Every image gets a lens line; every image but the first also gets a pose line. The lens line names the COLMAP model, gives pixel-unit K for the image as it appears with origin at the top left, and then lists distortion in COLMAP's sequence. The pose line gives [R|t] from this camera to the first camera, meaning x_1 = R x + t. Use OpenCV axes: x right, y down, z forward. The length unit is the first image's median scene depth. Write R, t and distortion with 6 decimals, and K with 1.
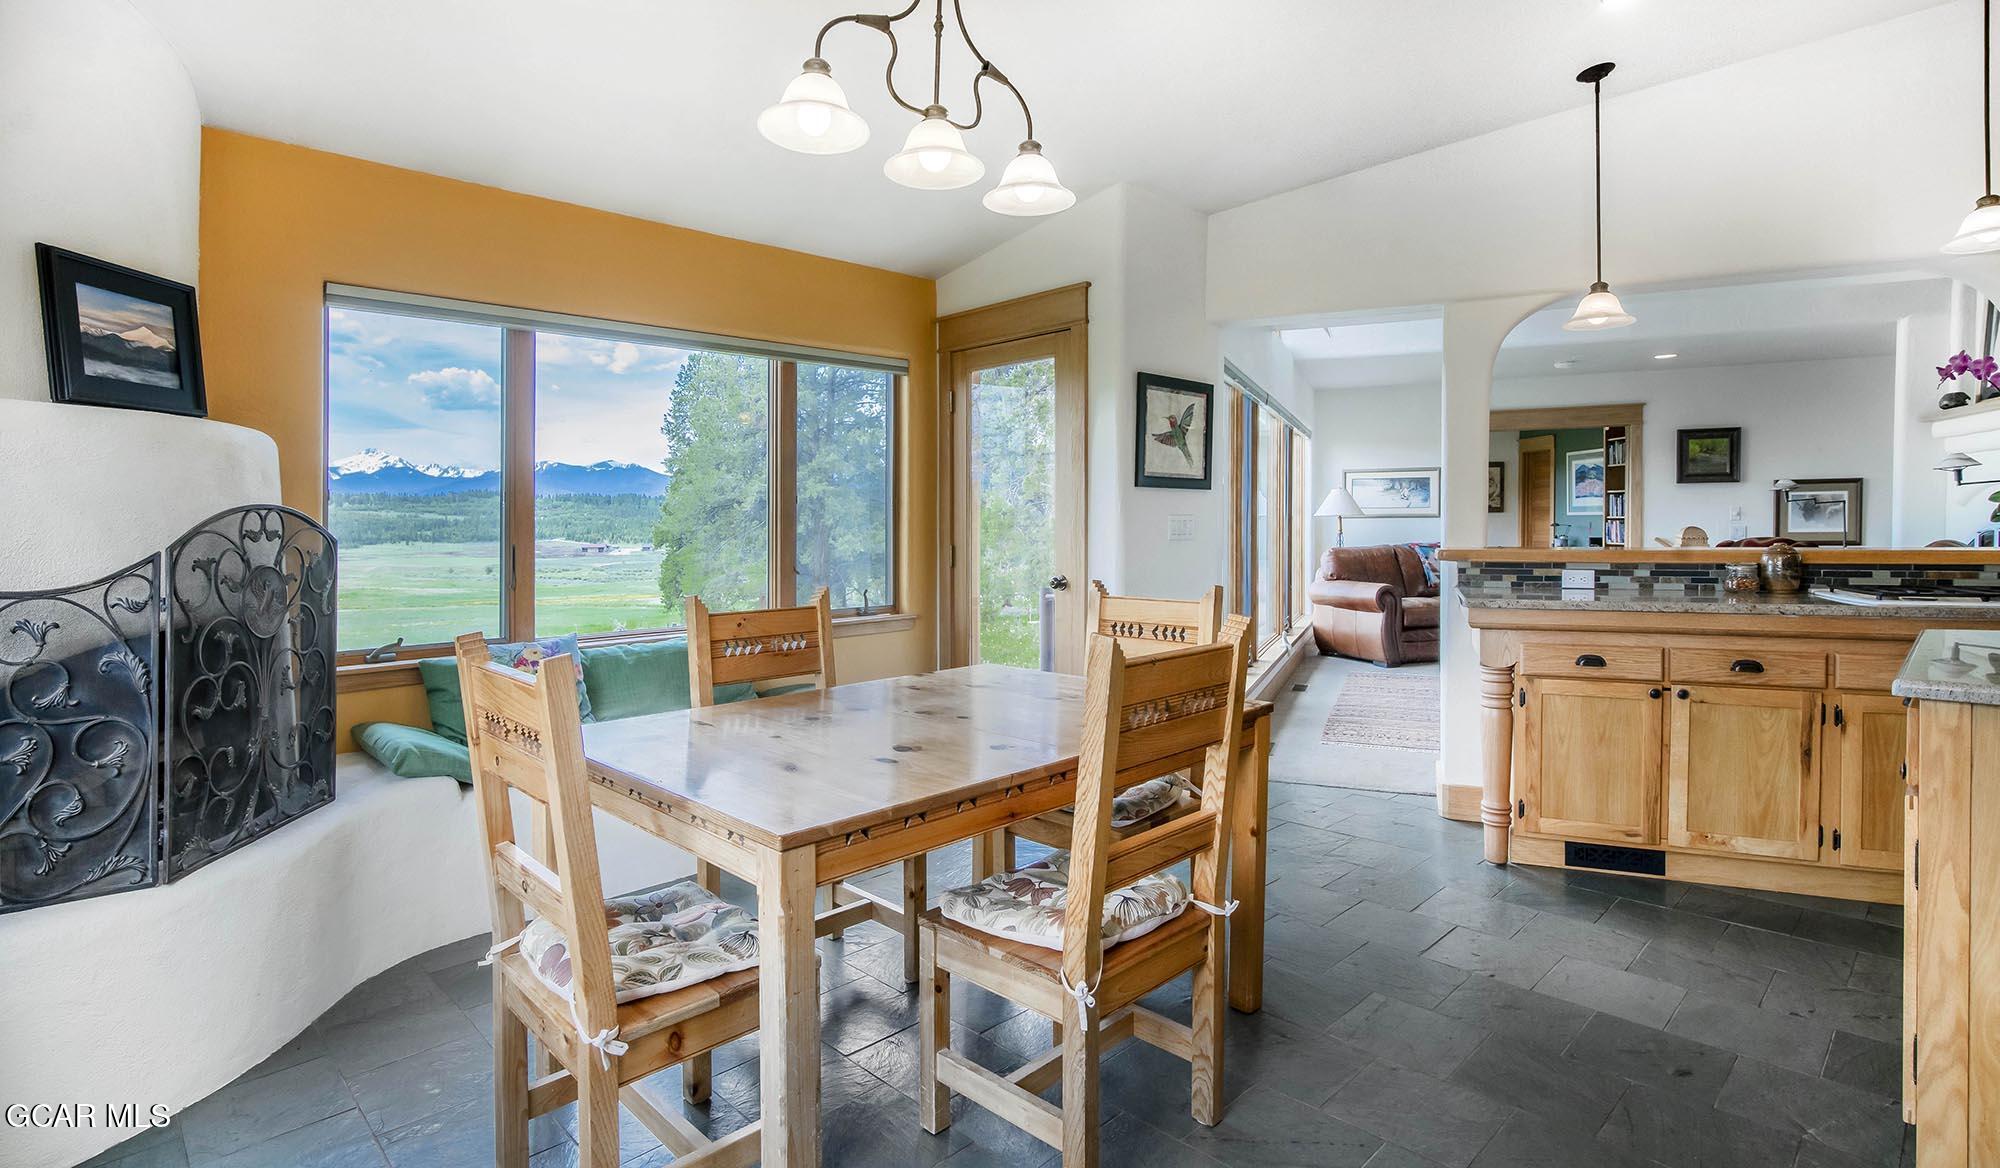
lens RADIAL K [[989.0, 0, 1002.0], [0, 989.0, 555.8], [0, 0, 1]] dist [-0.000149, -0.000861]
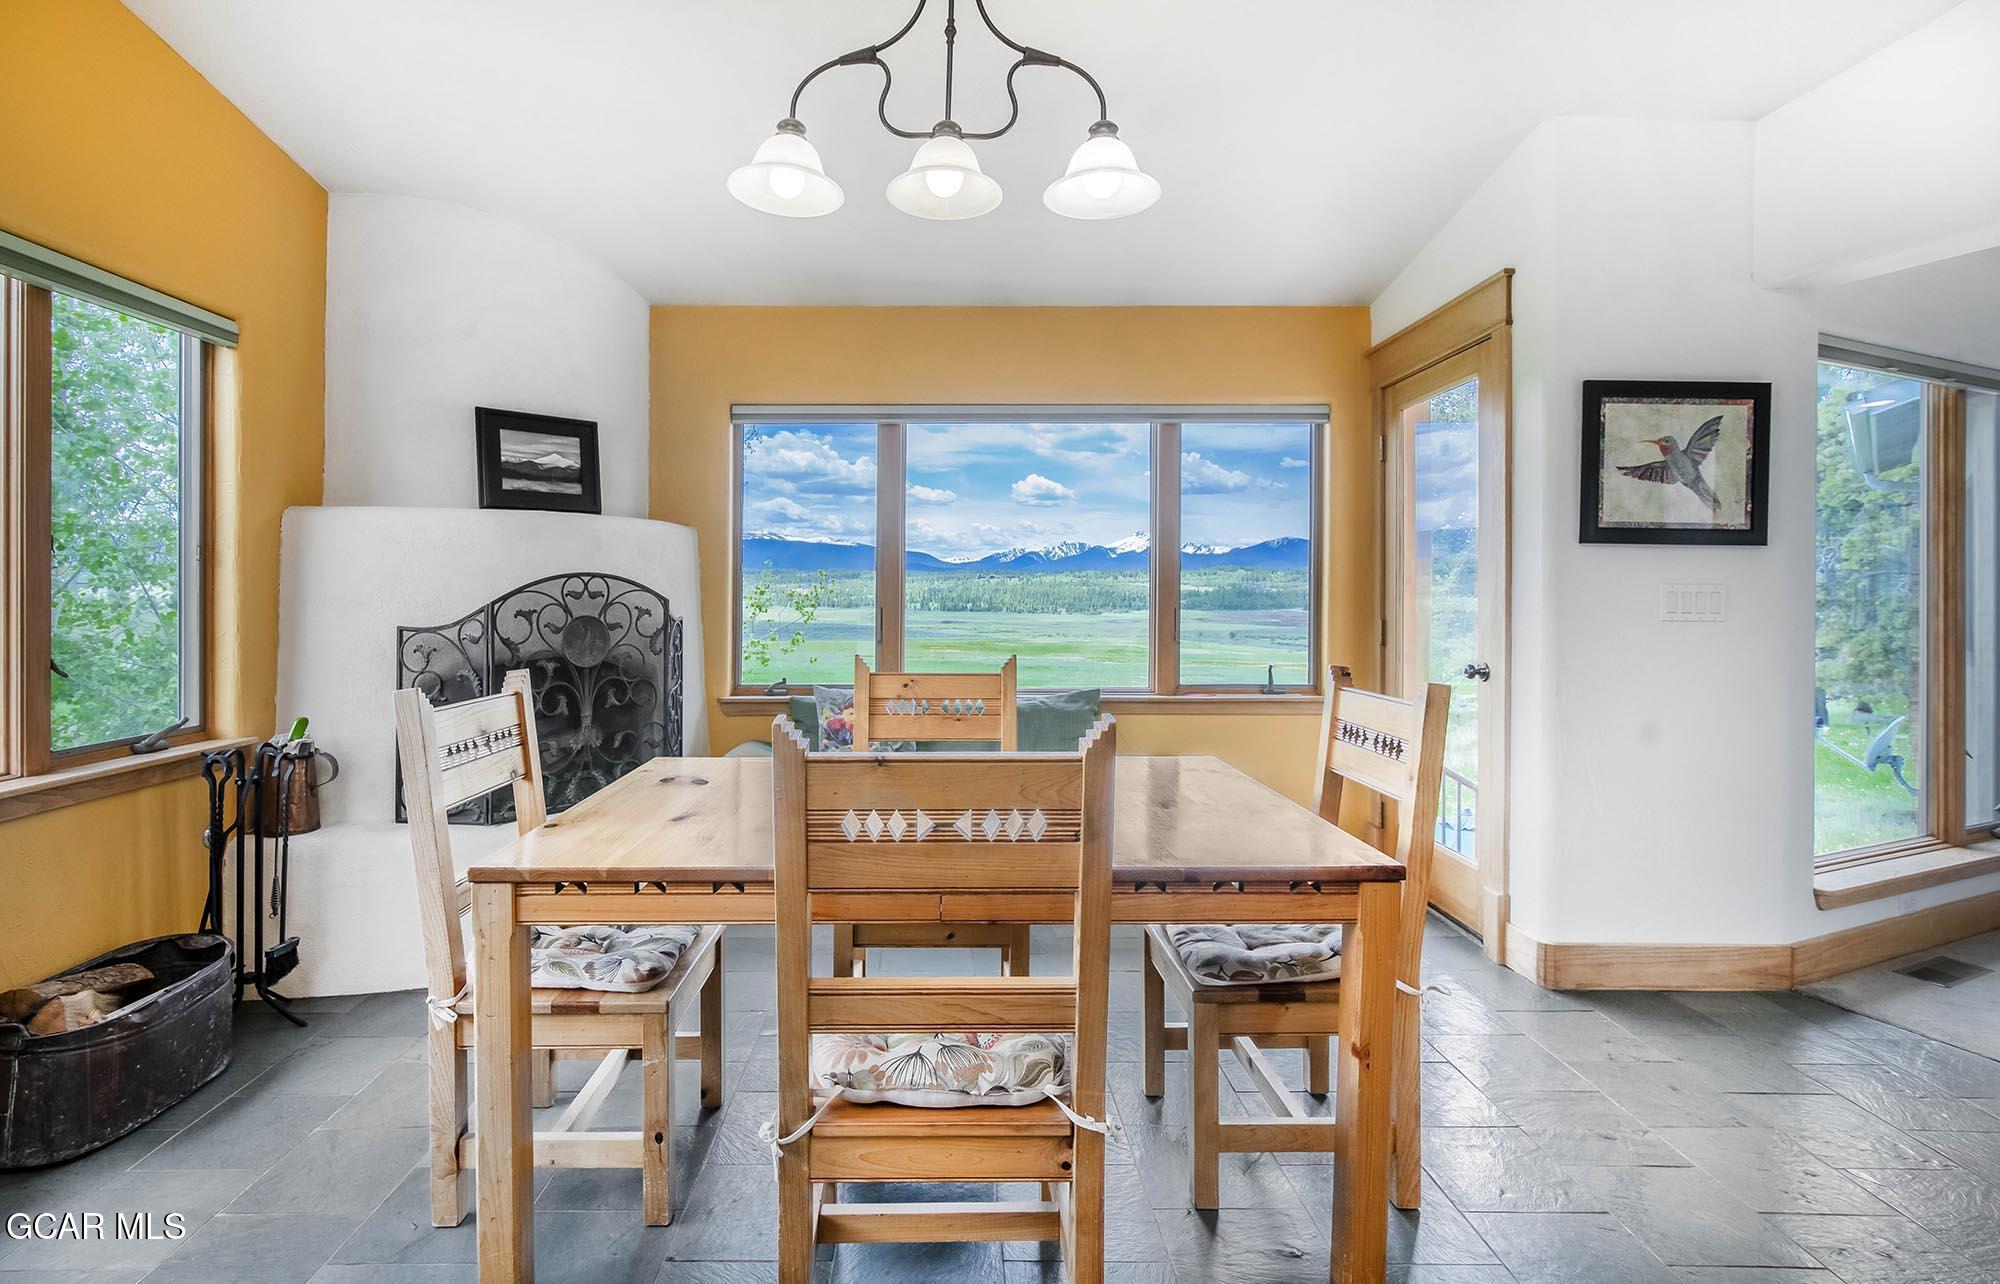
lens RADIAL K [[948.0, 0, 1000.0], [0, 948.0, 642.0], [0, 0, 1]] dist [-0.014913, -0.000195]
pose [[0.724626, 0.041308, -0.687903, 0.577534], [-0.029841, 0.999146, 0.028565, -0.009085], [0.688496, -0.000171, 0.725240, 0.412636]]
